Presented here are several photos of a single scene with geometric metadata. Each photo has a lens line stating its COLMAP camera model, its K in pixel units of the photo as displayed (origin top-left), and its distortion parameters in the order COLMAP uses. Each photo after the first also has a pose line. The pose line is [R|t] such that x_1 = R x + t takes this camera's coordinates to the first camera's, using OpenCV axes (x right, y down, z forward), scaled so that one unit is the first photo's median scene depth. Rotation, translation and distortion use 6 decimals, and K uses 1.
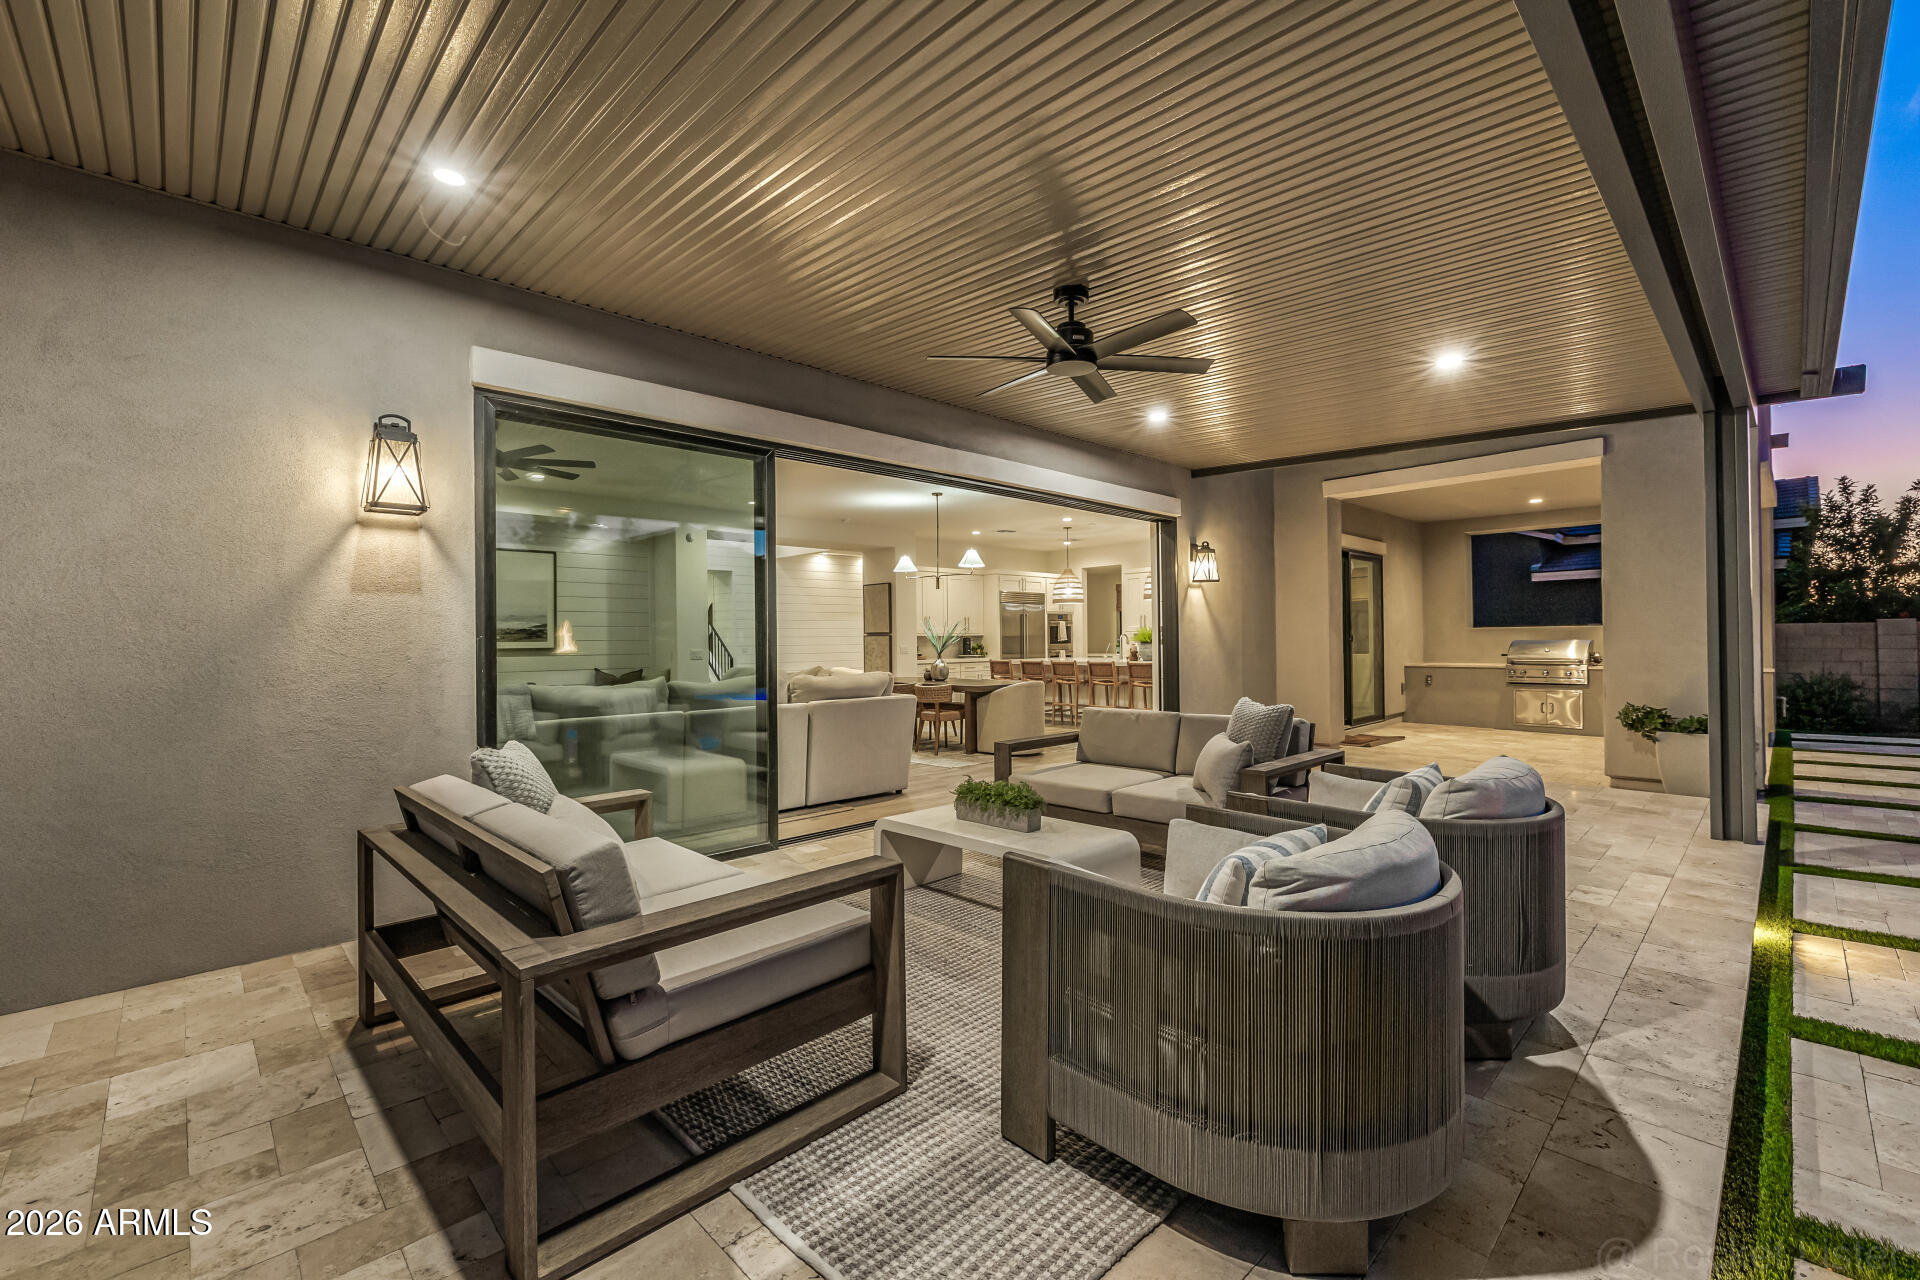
lens RADIAL K [[814.0, 0, 964.6], [0, 814.0, 638.1], [0, 0, 1]] dist [0.003188, 0.000812]
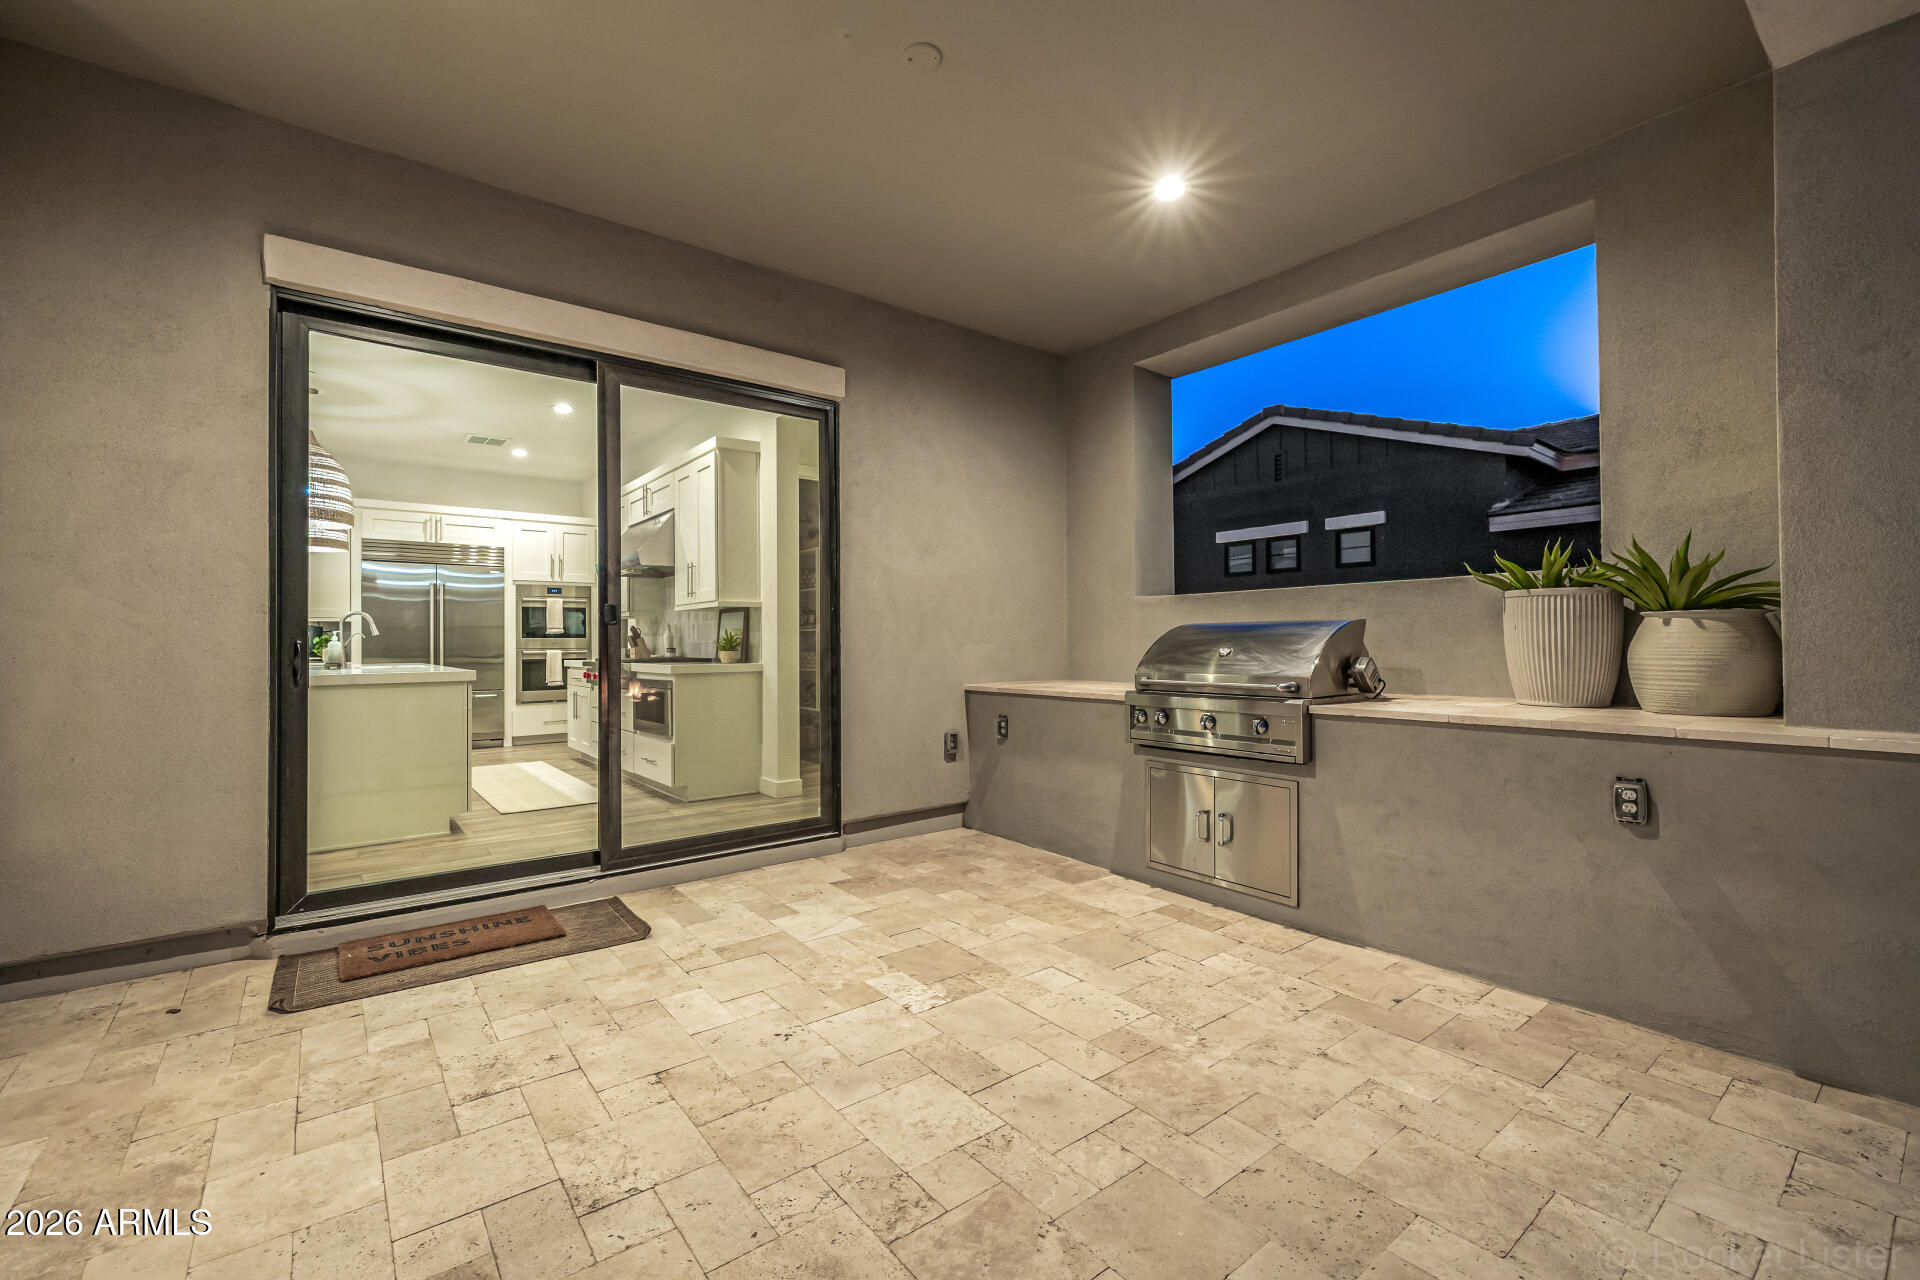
lens RADIAL K [[814.0, 0, 959.4], [0, 814.0, 634.4], [0, 0, 1]] dist [0.003188, 0.000812]
pose [[0.994992, -0.000640, -0.099949, 0.570021], [0.000115, 0.999986, -0.005257, 0.009340], [0.099951, 0.005219, 0.994979, 0.585965]]
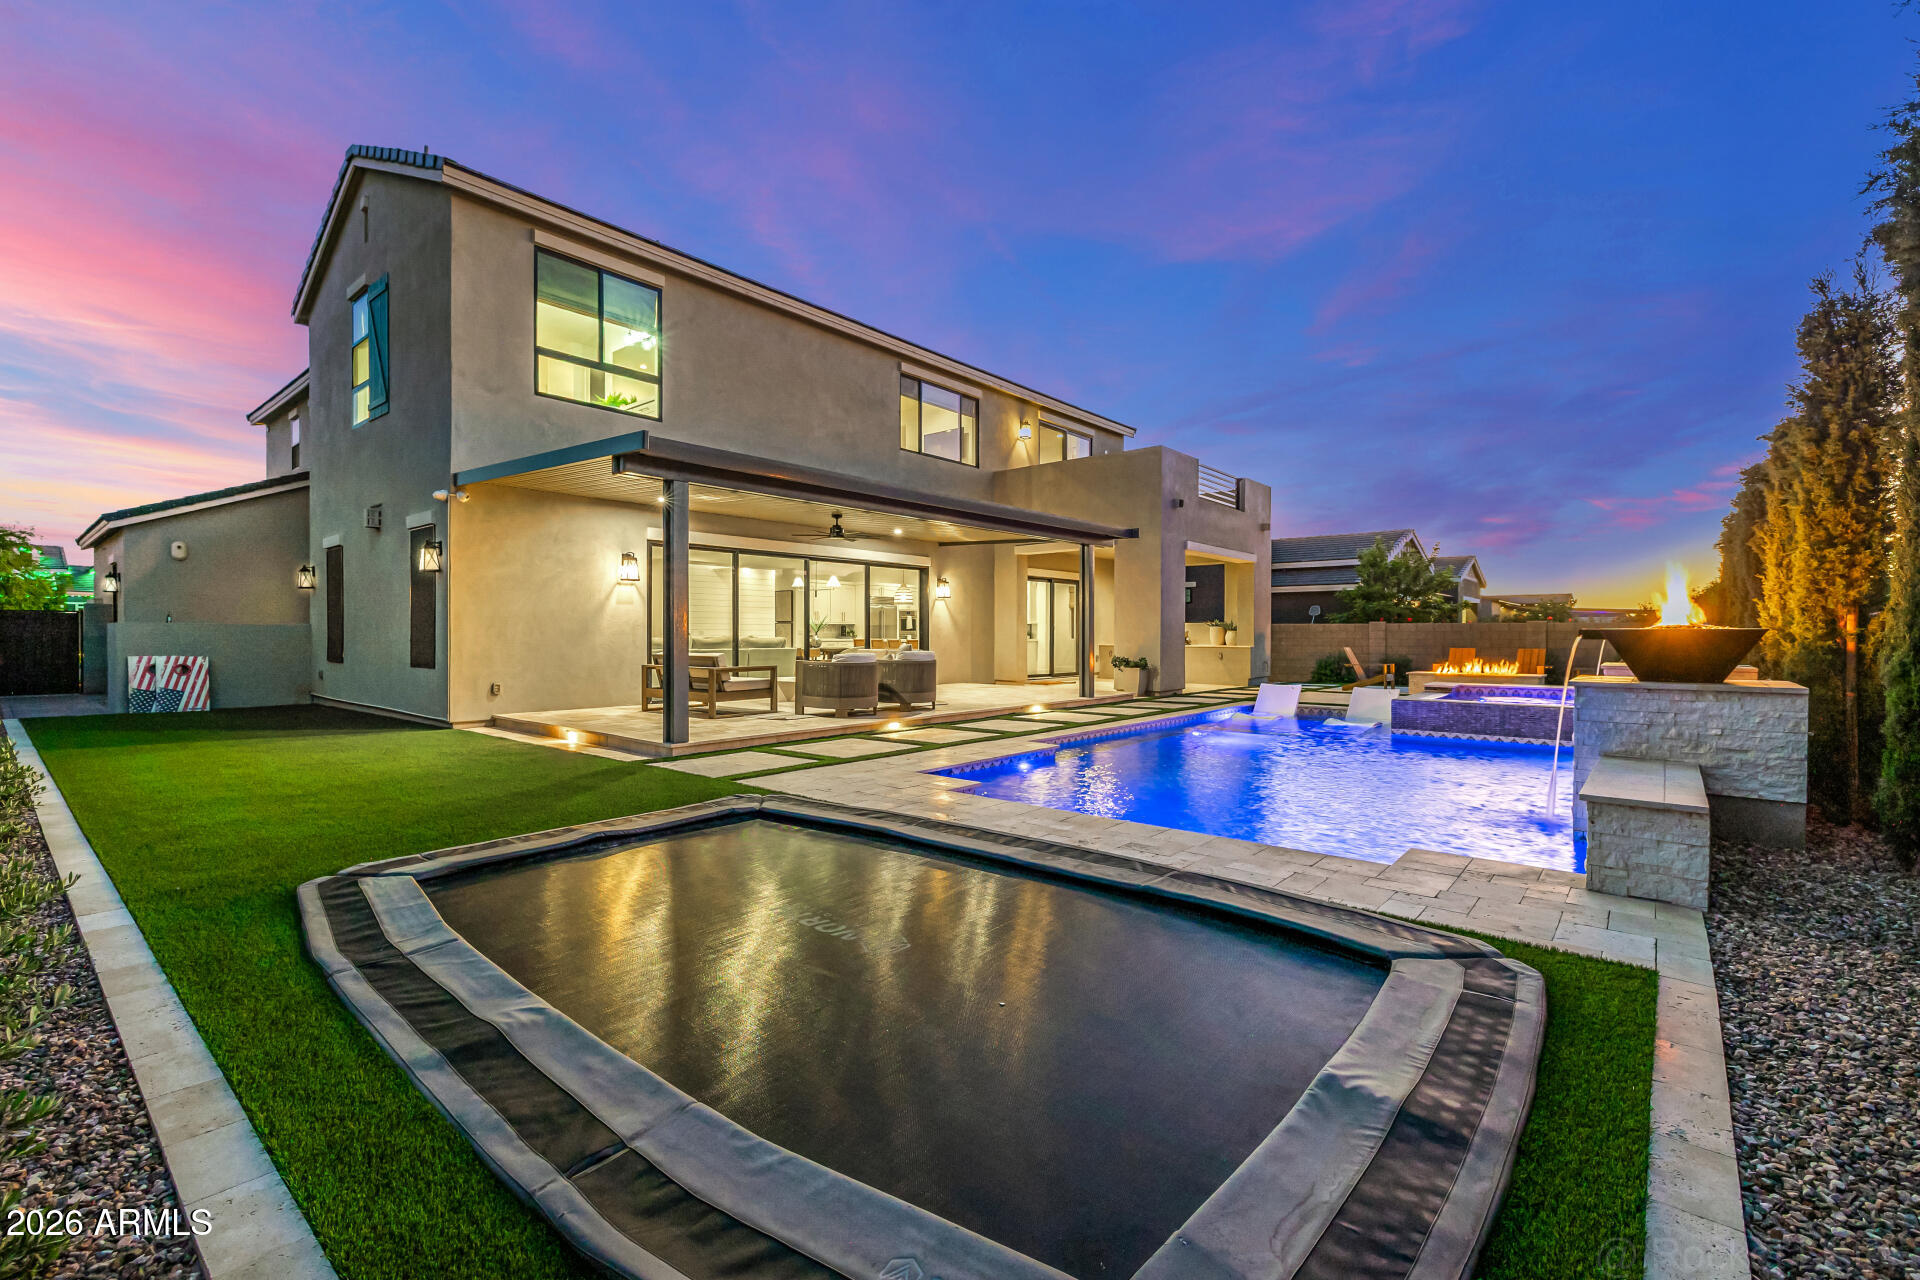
lens RADIAL K [[814.0, 0, 968.5], [0, 814.0, 648.8], [0, 0, 1]] dist [0.003188, 0.000812]
pose [[0.994593, 0.011059, 0.103255, 0.092059], [-0.013195, 0.999712, 0.020025, 0.010880], [-0.103003, -0.021279, 0.994453, -0.651665]]
